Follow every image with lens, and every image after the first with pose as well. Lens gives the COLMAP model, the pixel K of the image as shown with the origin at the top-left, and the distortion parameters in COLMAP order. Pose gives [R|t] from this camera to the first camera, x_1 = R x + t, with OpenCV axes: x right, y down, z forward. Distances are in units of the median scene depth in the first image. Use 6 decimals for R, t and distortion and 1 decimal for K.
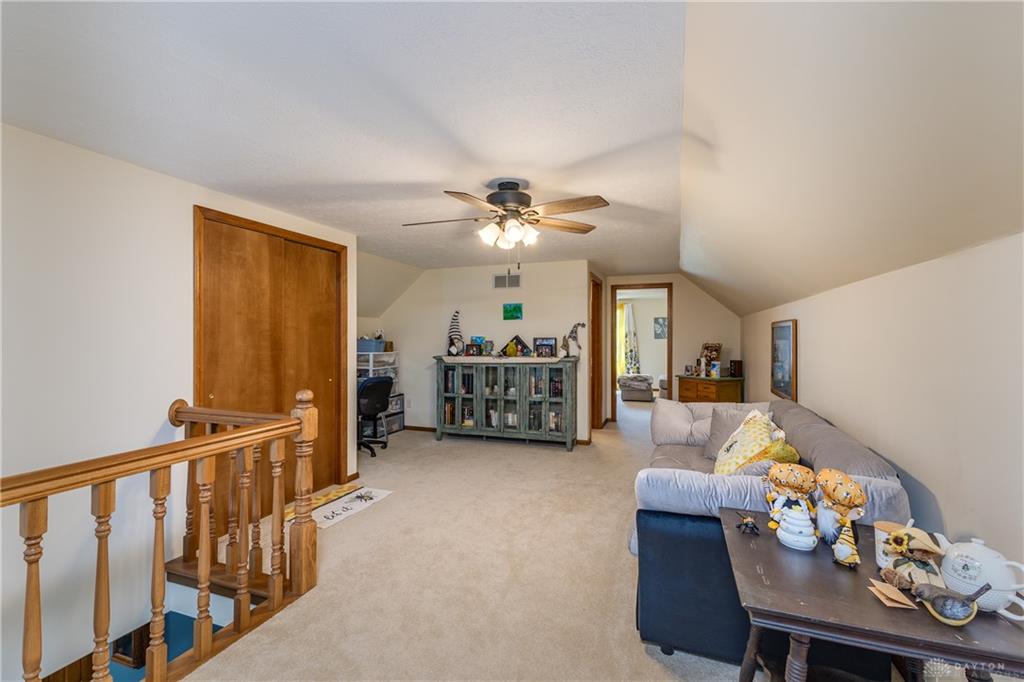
lens RADIAL K [[488.0, 0, 512.0], [0, 488.0, 341.0], [0, 0, 1]] dist [0.000288, -0.000054]
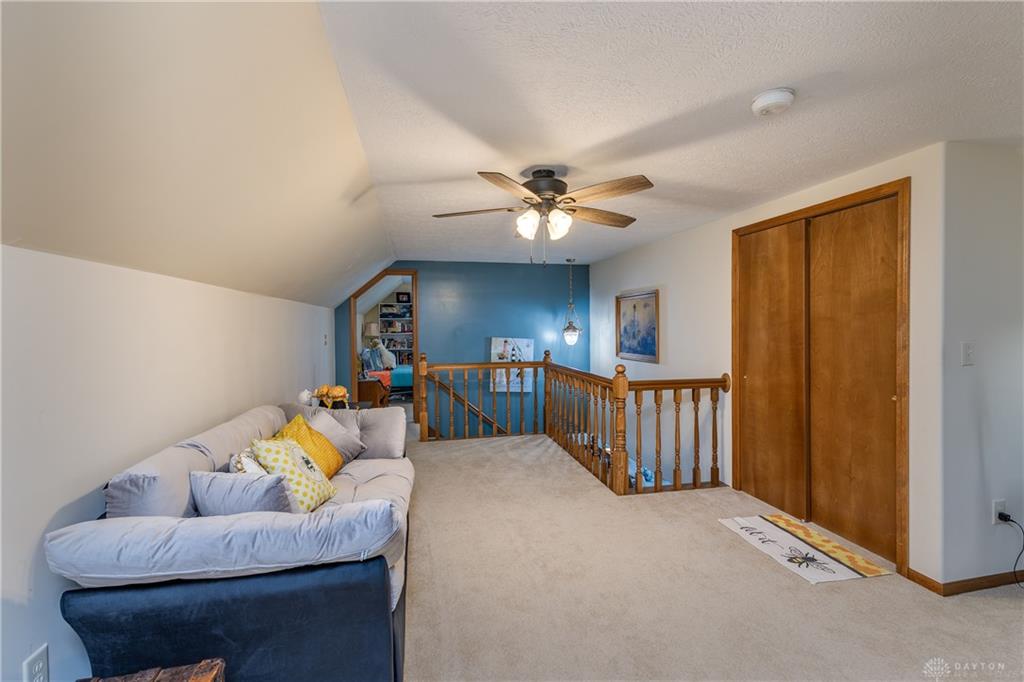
lens RADIAL K [[488.0, 0, 512.0], [0, 488.0, 341.0], [0, 0, 1]] dist [0.000288, -0.000054]
pose [[-0.853857, 0.011966, -0.520370, 0.442081], [-0.006473, 0.999414, 0.033604, -0.014315], [0.520467, 0.032061, -0.853280, 1.461403]]
